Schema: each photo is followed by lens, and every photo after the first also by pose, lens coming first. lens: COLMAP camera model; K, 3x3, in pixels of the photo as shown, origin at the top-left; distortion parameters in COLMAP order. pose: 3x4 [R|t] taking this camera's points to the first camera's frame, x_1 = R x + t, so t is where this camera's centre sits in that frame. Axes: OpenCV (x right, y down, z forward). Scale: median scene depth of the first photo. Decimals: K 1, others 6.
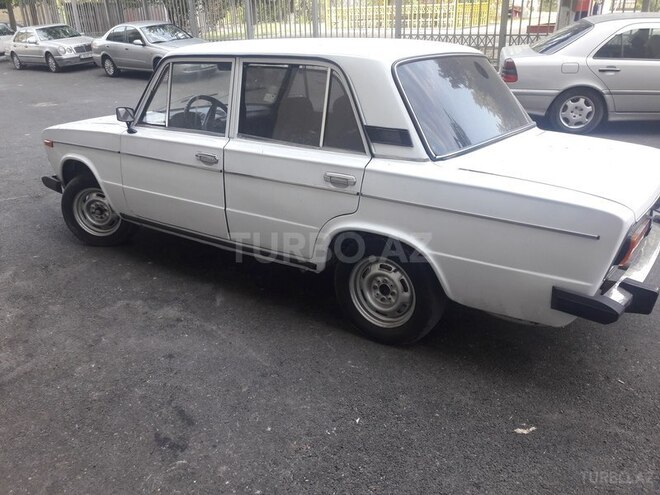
lens RADIAL K [[577.1, 0, 330.0], [0, 577.1, 247.5], [0, 0, 1]] dist [0.086060, -0.114090]
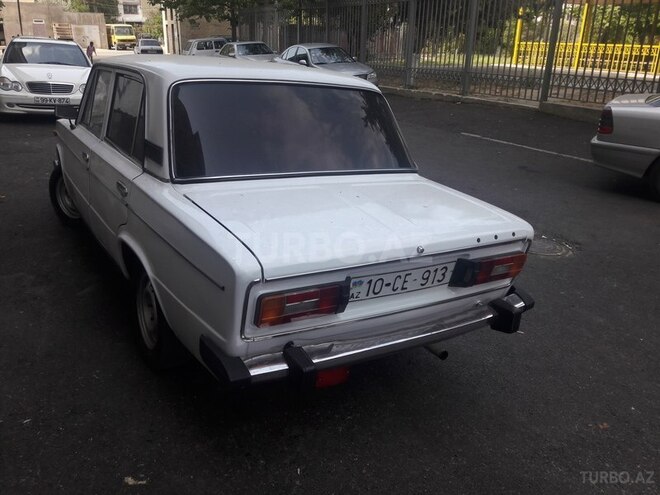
lens RADIAL K [[577.1, 0, 330.0], [0, 577.1, 247.5], [0, 0, 1]] dist [0.086060, -0.114090]
pose [[0.921031, 0.184966, -0.342767, 0.443714], [-0.200041, 0.979748, -0.008823, -0.050790], [0.334194, 0.076693, 0.939379, 0.110113]]
